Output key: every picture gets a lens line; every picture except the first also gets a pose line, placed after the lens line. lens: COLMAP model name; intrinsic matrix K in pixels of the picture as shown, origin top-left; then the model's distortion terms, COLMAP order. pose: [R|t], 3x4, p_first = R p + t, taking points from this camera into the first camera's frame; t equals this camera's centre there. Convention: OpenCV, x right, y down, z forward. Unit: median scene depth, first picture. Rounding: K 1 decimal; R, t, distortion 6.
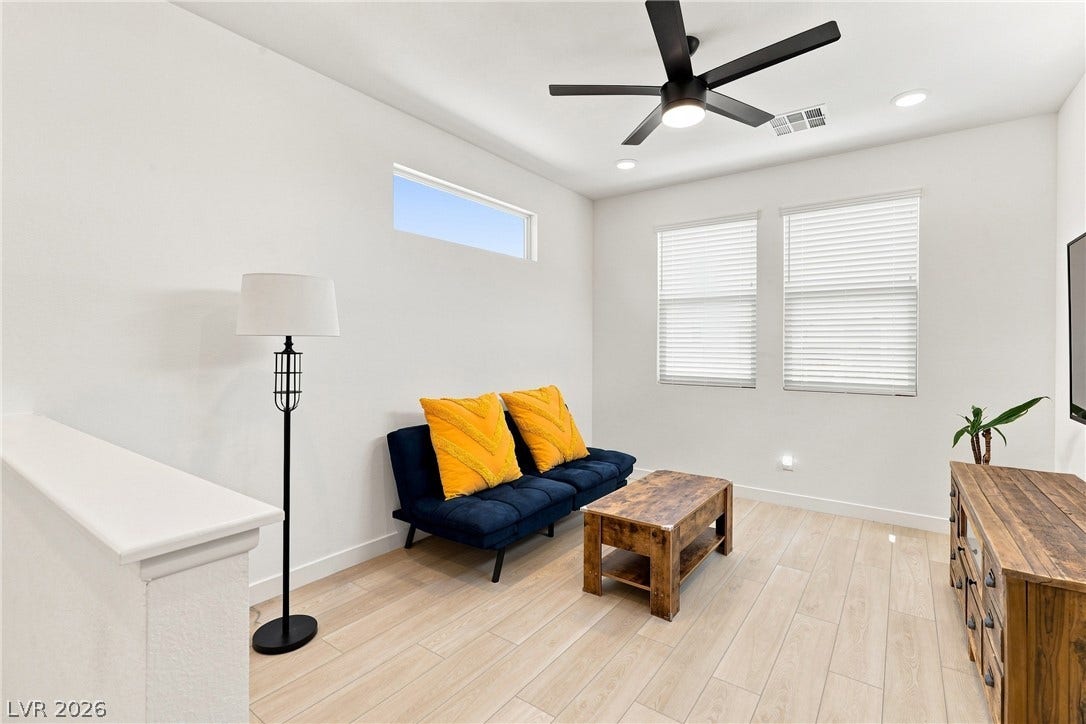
lens RADIAL K [[496.7, 0, 547.2], [0, 496.7, 346.7], [0, 0, 1]] dist [-0.000286, -0.000802]
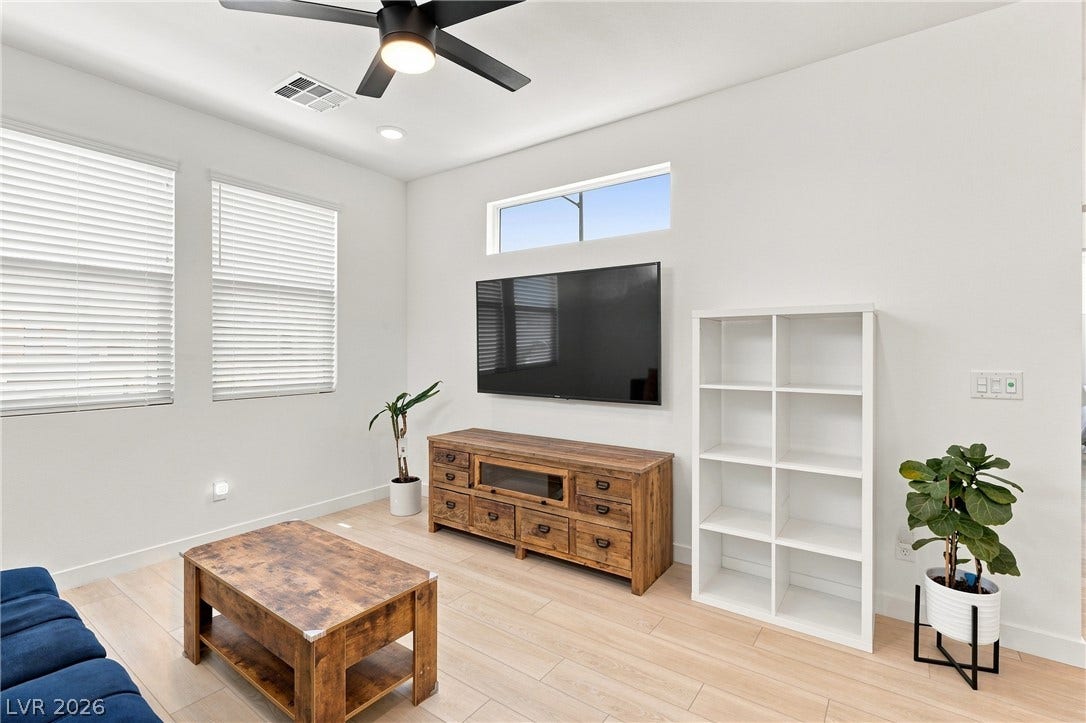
lens RADIAL K [[496.7, 0, 537.5], [0, 496.7, 348.8], [0, 0, 1]] dist [-0.000286, -0.000802]
pose [[-0.000788, -0.006560, 0.999978, -0.451886], [-0.000789, 0.999978, 0.006559, -0.003142], [-0.999999, -0.000783, -0.000793, 0.691543]]
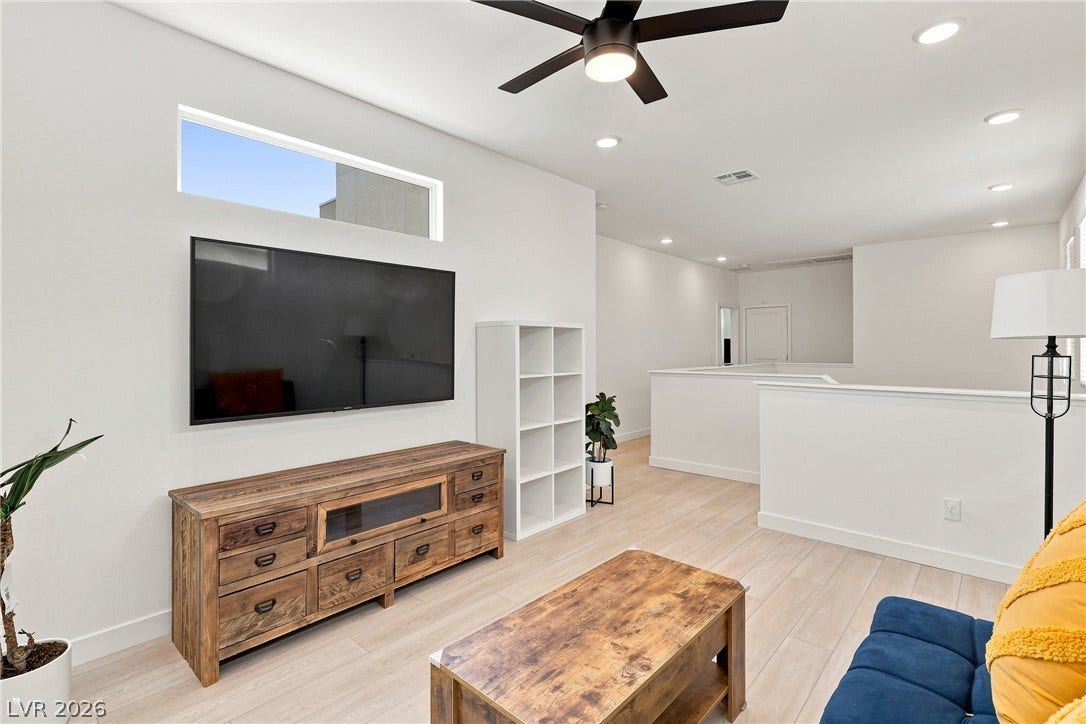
lens RADIAL K [[496.7, 0, 549.8], [0, 496.7, 345.6], [0, 0, 1]] dist [-0.000286, -0.000802]
pose [[-0.994271, -0.001743, 0.106879, 0.248254], [-0.002243, 0.999987, -0.004557, -0.000046], [-0.106869, -0.004770, -0.994262, 1.582089]]
